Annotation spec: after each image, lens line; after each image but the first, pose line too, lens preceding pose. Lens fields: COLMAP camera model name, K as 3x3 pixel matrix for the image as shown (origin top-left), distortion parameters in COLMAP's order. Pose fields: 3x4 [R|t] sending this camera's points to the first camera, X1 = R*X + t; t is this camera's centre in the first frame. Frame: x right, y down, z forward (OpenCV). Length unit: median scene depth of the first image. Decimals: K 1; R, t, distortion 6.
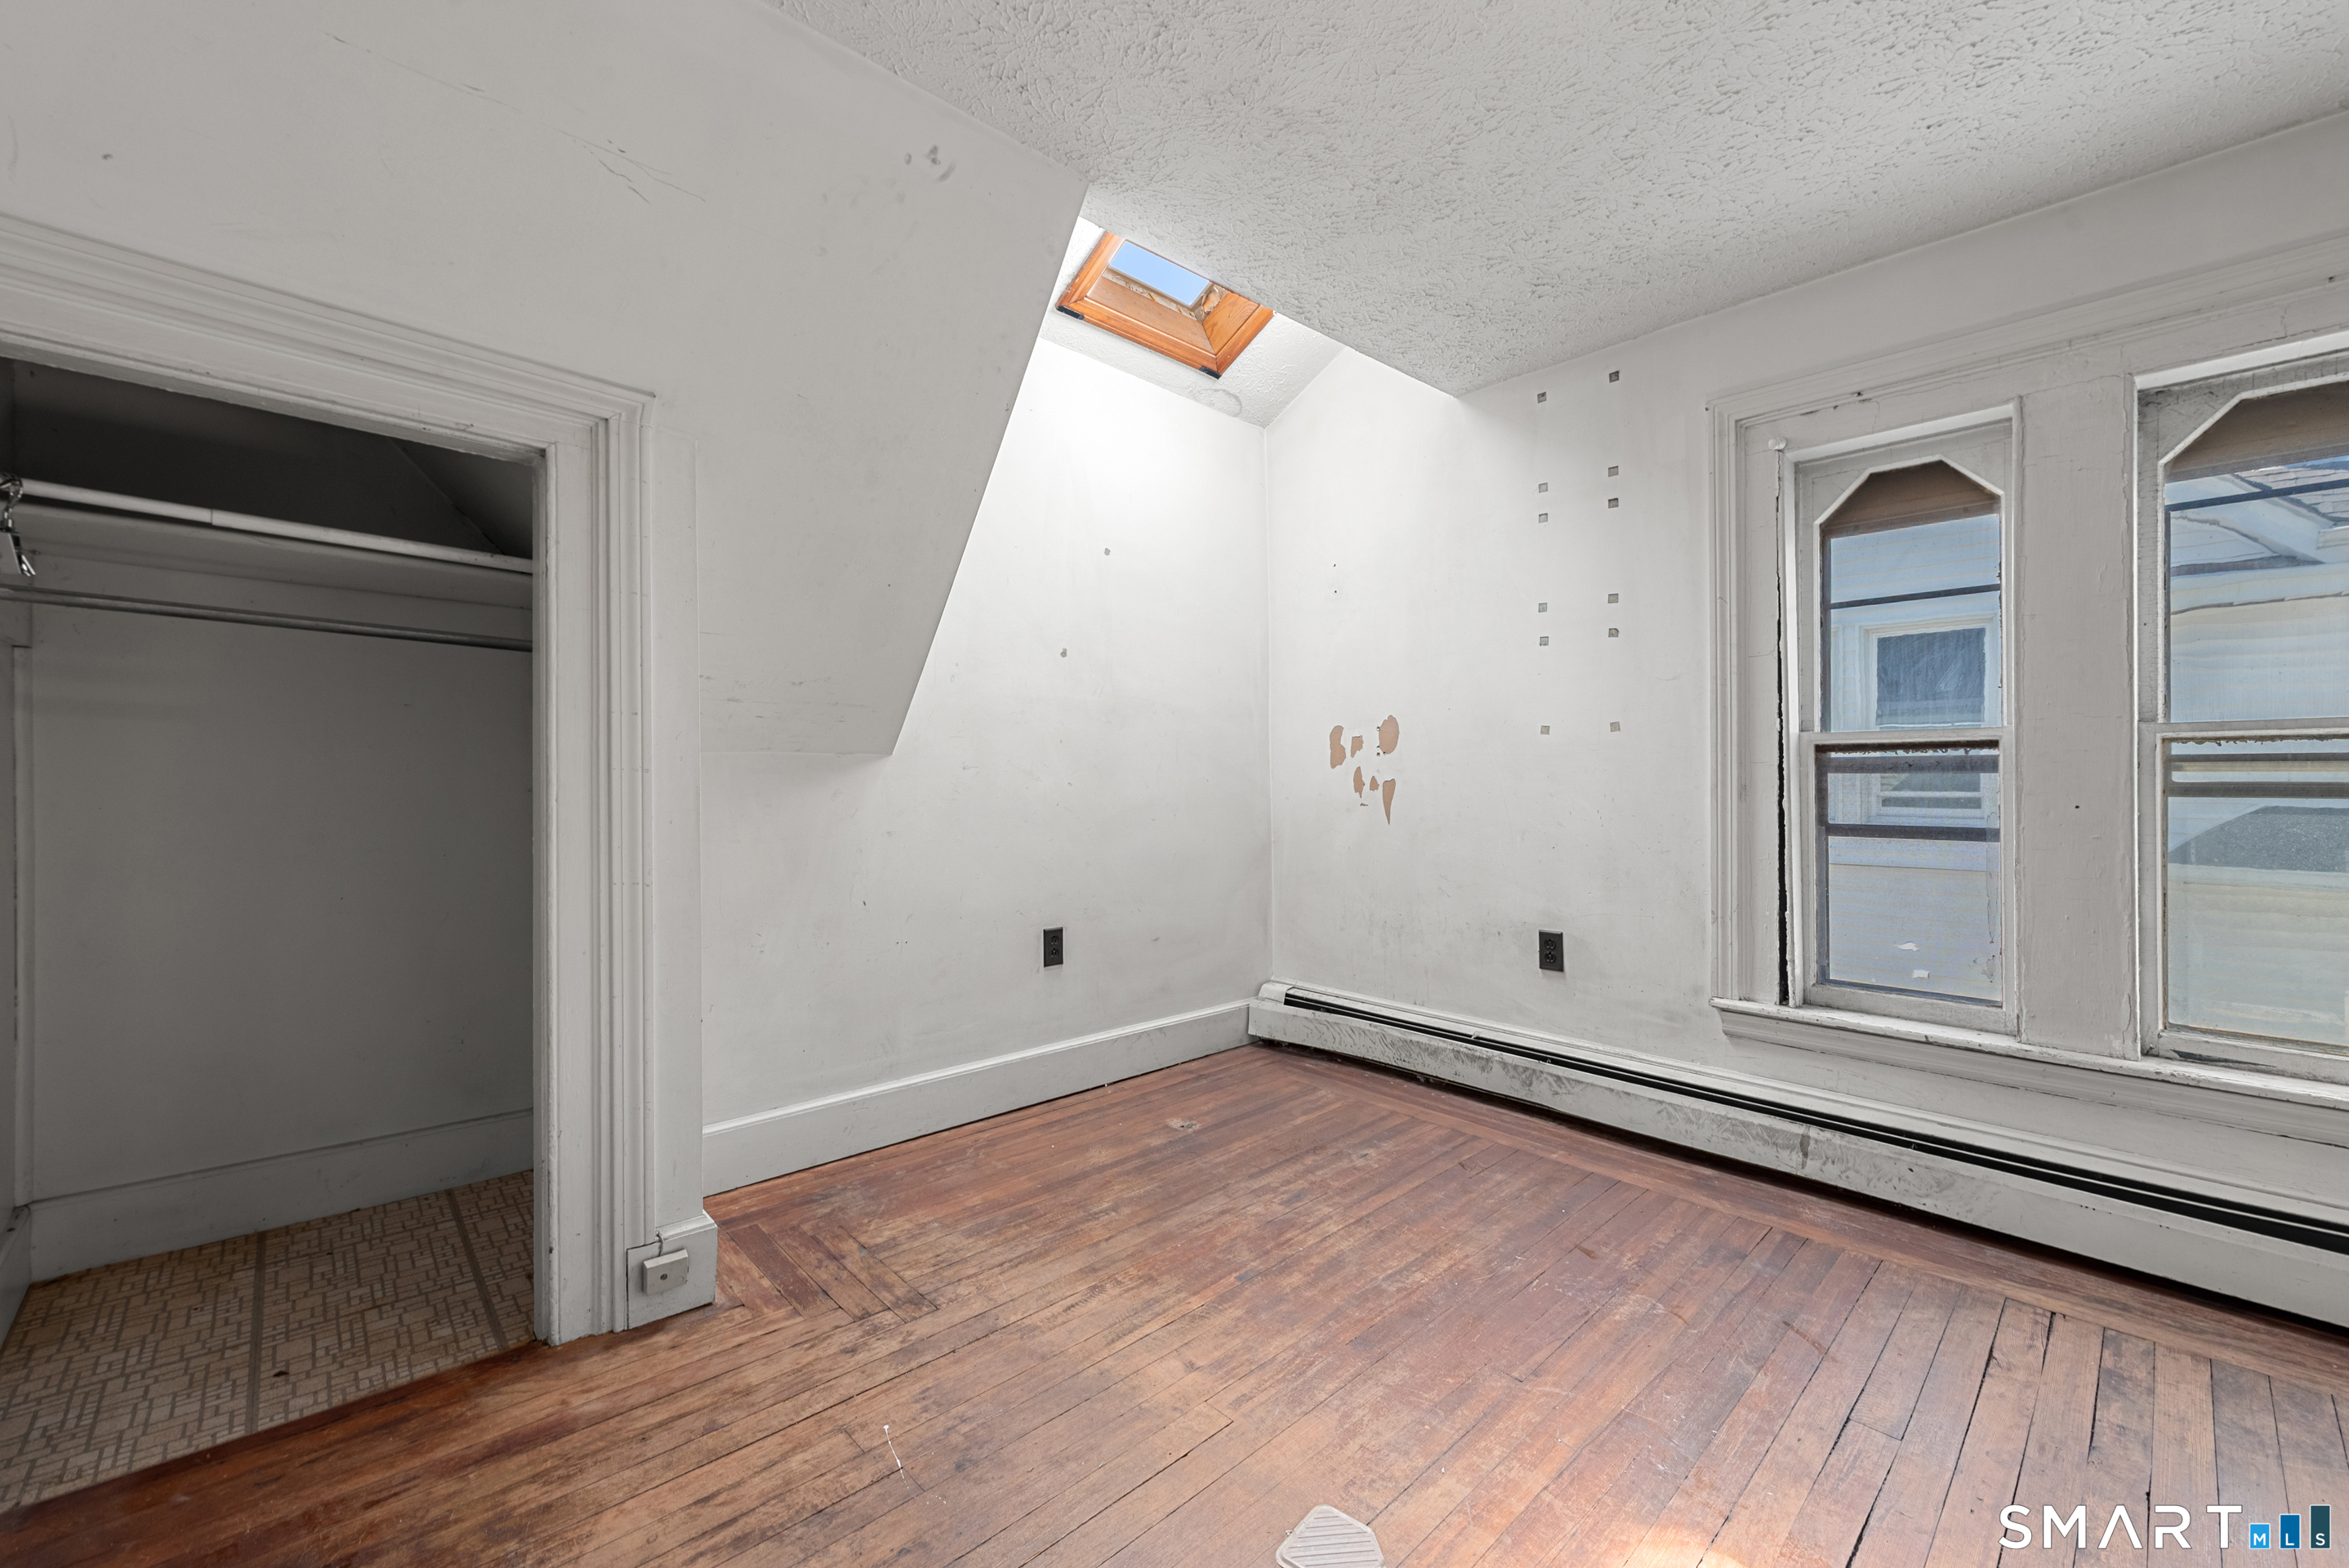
lens RADIAL K [[925.5, 0, 1173.0], [0, 925.5, 781.7], [0, 0, 1]] dist [0.000237, -0.000006]
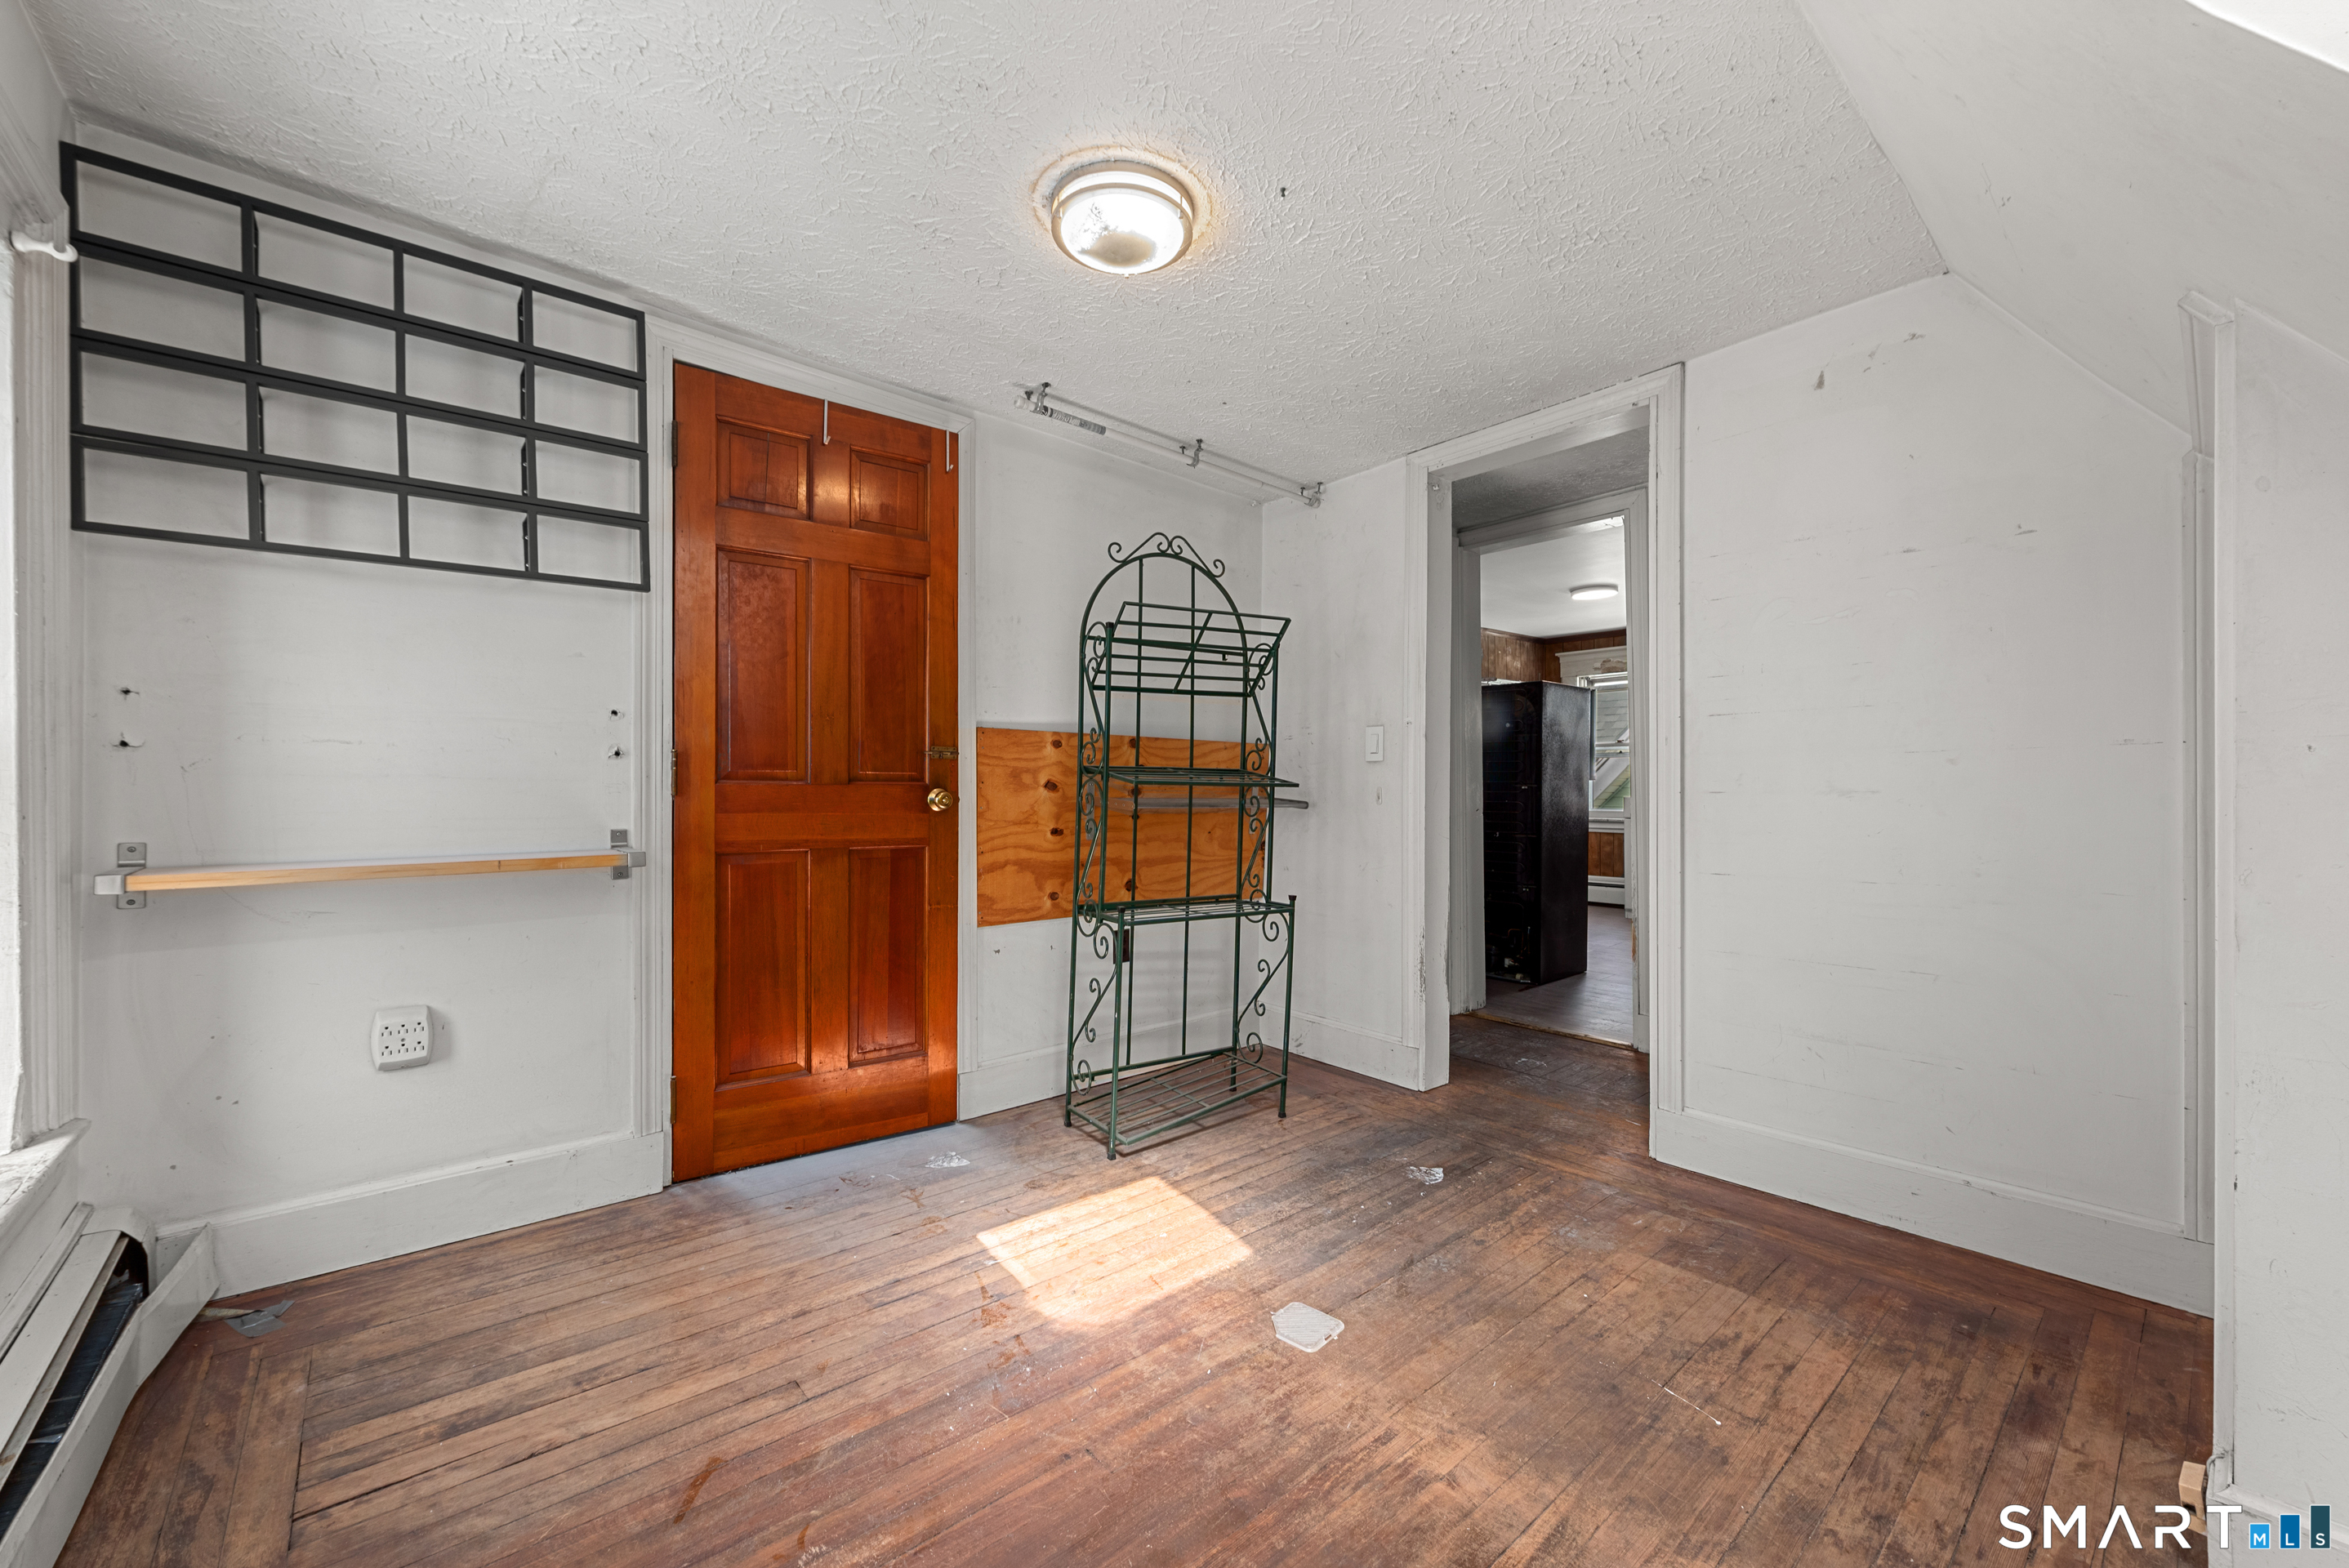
lens RADIAL K [[925.5, 0, 1175.7], [0, 925.5, 788.0], [0, 0, 1]] dist [0.000237, -0.000006]
pose [[-0.999145, -0.013260, 0.039157, 0.266139], [-0.013128, 0.999907, 0.003615, -0.025139], [-0.039201, 0.003098, -0.999227, 1.979854]]
